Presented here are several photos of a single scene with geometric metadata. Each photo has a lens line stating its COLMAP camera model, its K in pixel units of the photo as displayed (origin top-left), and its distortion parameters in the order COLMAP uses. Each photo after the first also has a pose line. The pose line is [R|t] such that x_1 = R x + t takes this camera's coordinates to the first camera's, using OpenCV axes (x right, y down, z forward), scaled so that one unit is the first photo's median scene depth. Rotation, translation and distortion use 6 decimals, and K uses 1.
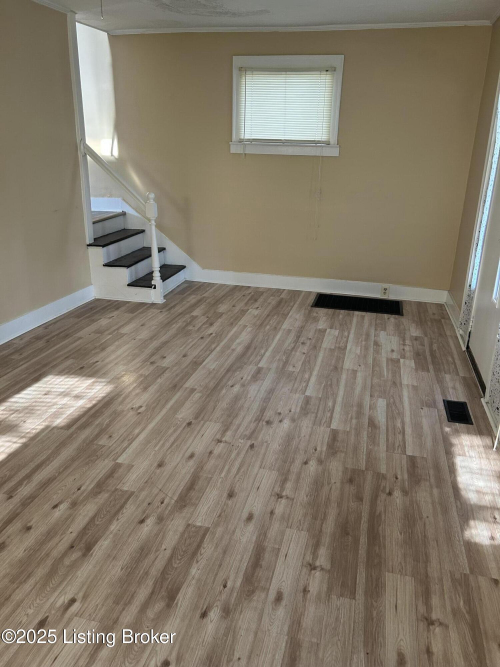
lens RADIAL K [[513.7, 0, 246.0], [0, 513.7, 331.3], [0, 0, 1]] dist [0.007281, 0.000180]
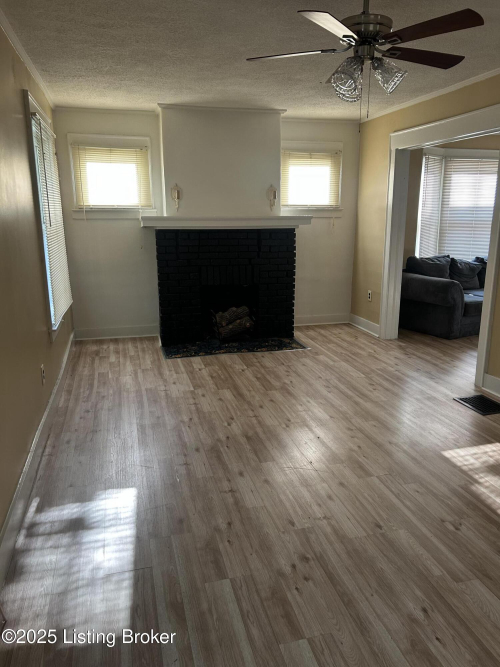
lens RADIAL K [[513.7, 0, 246.0], [0, 513.7, 331.3], [0, 0, 1]] dist [0.007281, 0.000180]
pose [[-0.877977, 0.092261, -0.469728, 0.470197], [-0.168347, 0.859064, 0.483392, -0.490313], [0.448125, 0.503484, -0.738707, 1.417359]]
